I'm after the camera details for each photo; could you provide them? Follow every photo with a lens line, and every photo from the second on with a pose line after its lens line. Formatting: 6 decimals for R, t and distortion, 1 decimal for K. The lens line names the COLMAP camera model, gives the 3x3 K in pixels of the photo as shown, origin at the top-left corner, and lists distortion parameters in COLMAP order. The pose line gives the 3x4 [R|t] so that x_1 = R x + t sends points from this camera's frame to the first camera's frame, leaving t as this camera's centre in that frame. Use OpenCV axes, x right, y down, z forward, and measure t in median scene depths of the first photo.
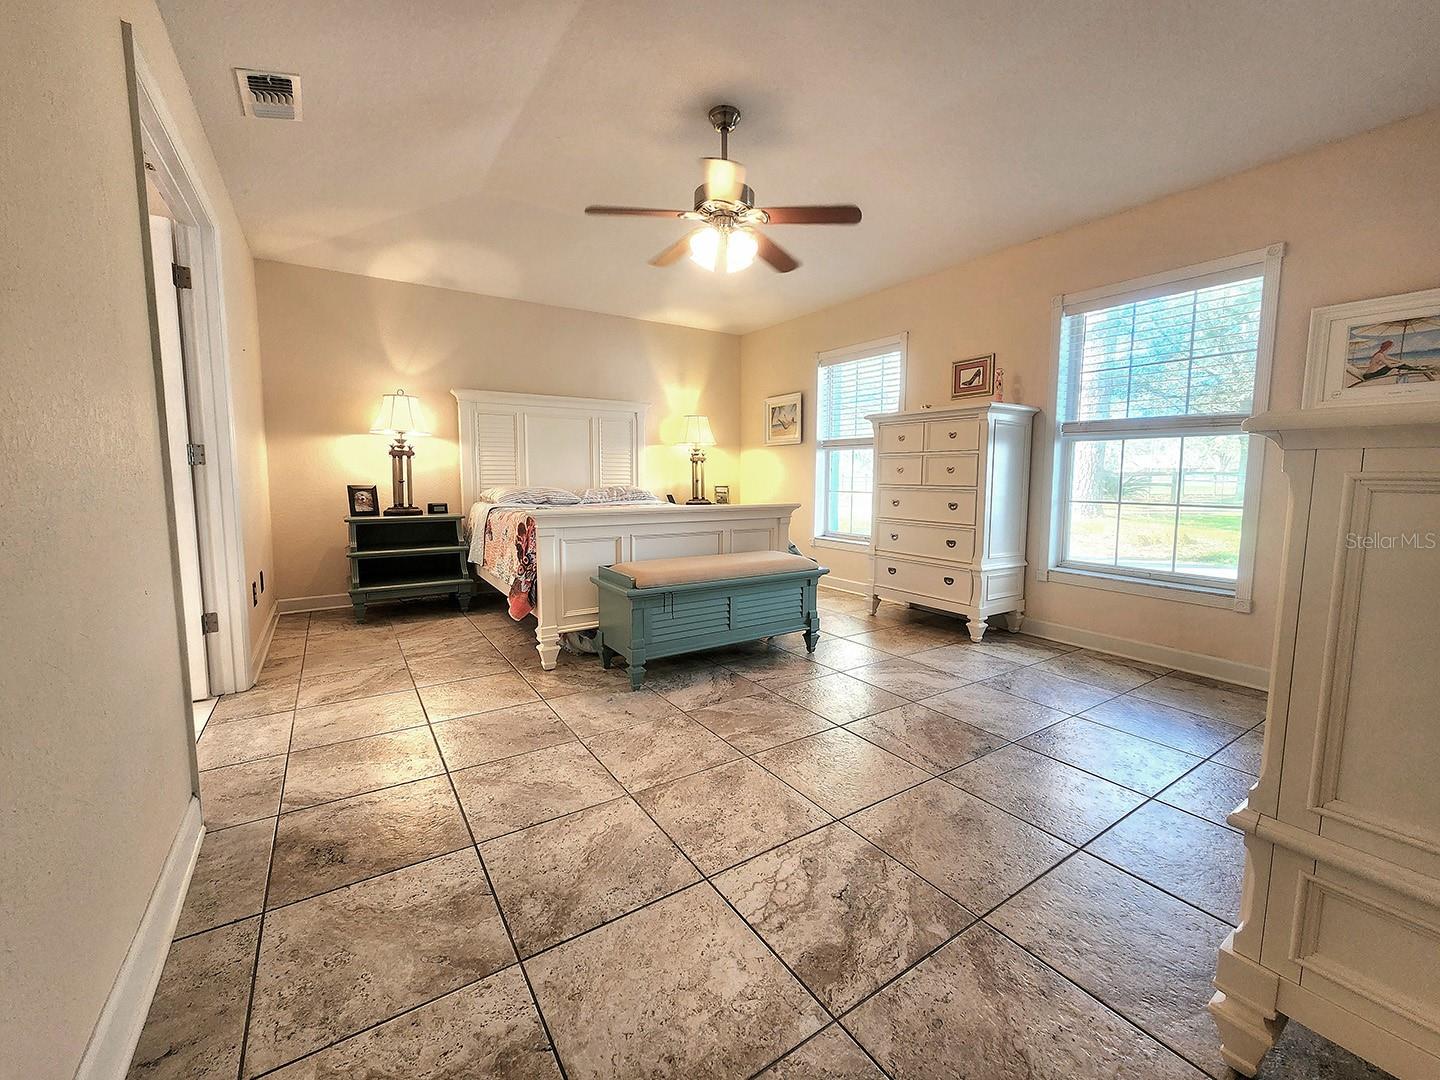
lens RADIAL K [[587.8, 0, 722.1], [0, 587.8, 530.1], [0, 0, 1]] dist [0.000394, -0.000758]
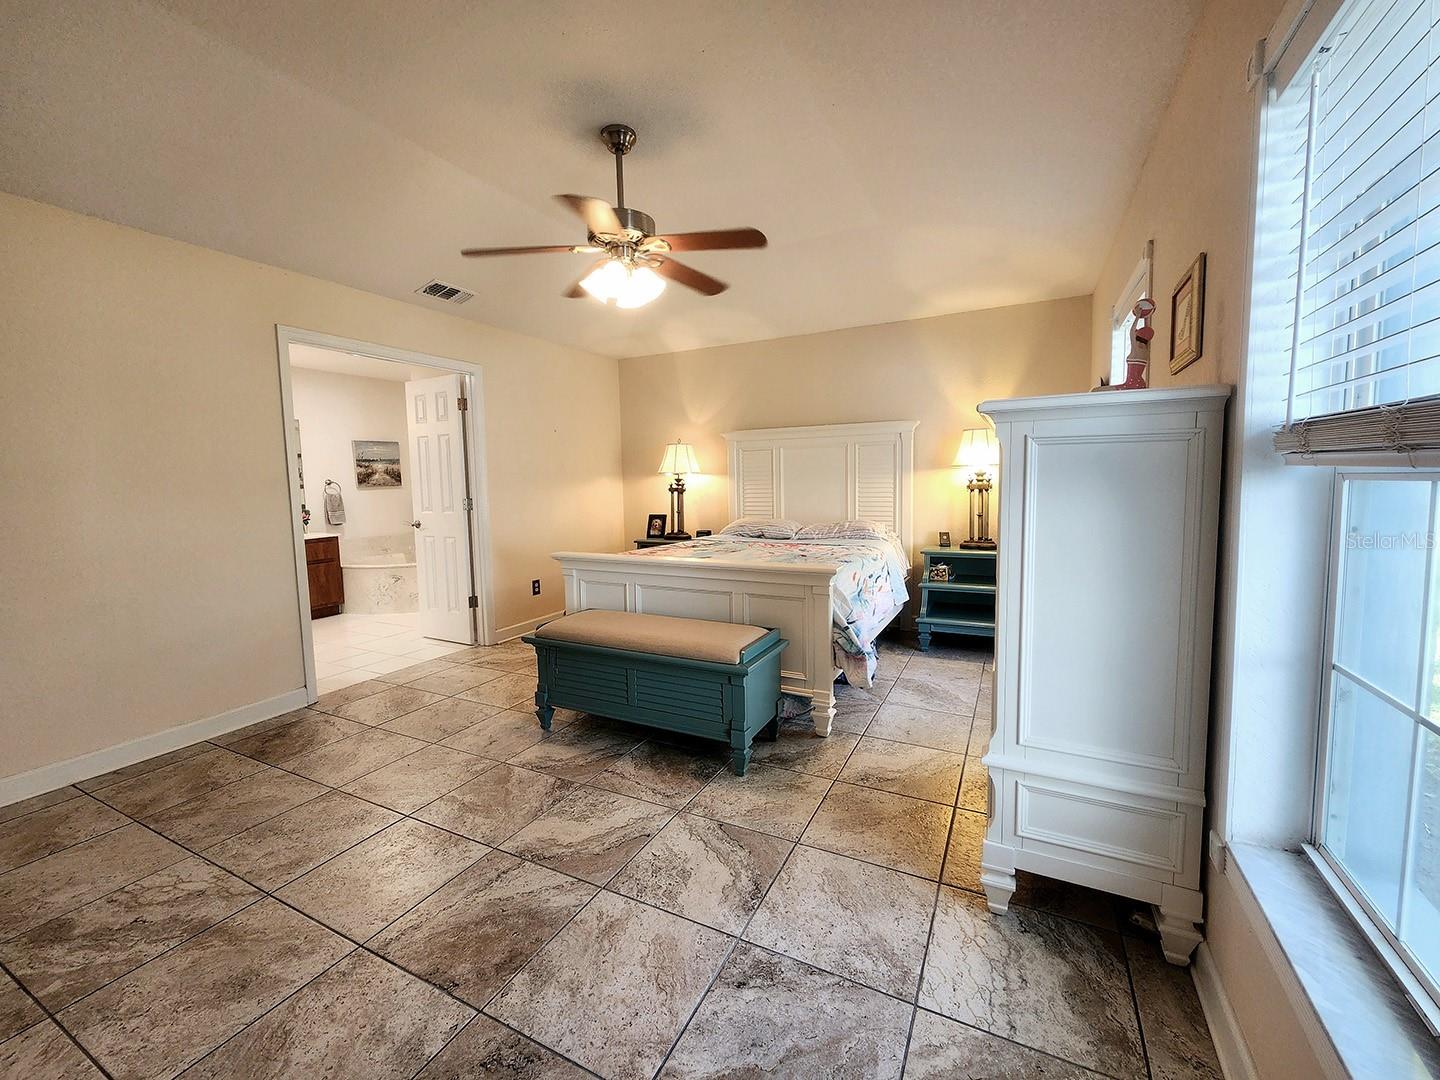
lens RADIAL K [[587.8, 0, 722.1], [0, 587.8, 530.1], [0, 0, 1]] dist [0.000394, -0.000758]
pose [[0.493968, 0.061741, -0.867285, 0.903837], [-0.062502, 0.997417, 0.035406, -0.146939], [0.867230, 0.036718, 0.496551, 0.717111]]
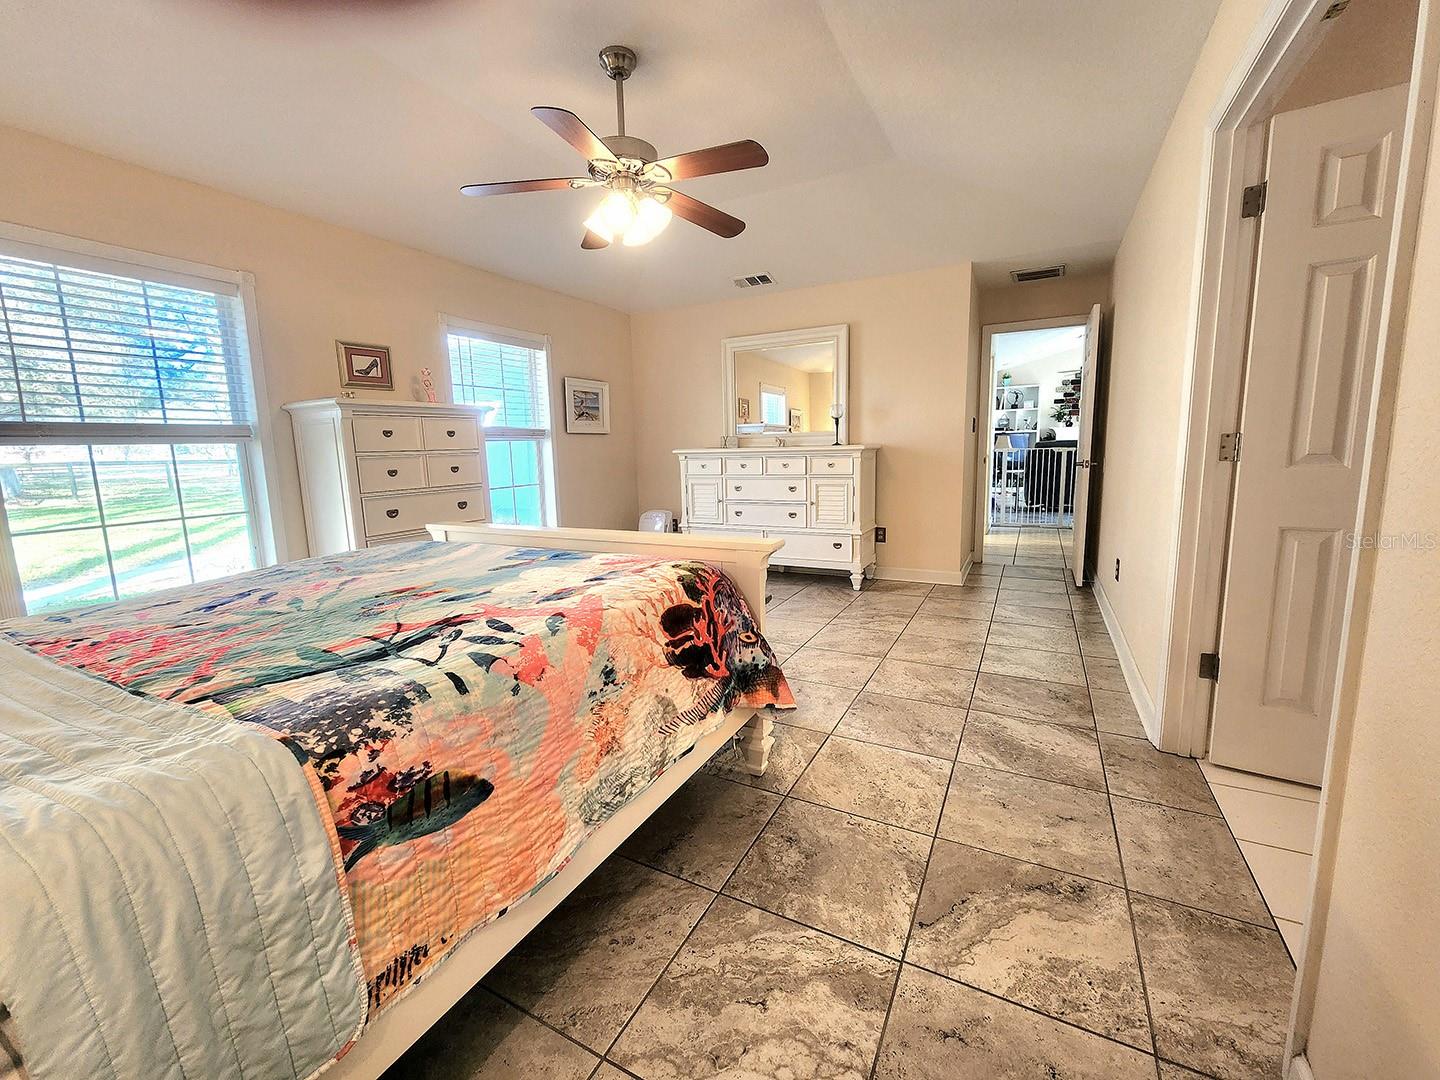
lens RADIAL K [[587.8, 0, 722.1], [0, 587.8, 530.1], [0, 0, 1]] dist [0.000394, -0.000758]
pose [[-0.477106, -0.118120, 0.870872, -0.898813], [0.110297, 0.975044, 0.192676, -0.185114], [-0.871897, 0.187982, -0.452171, 1.390865]]
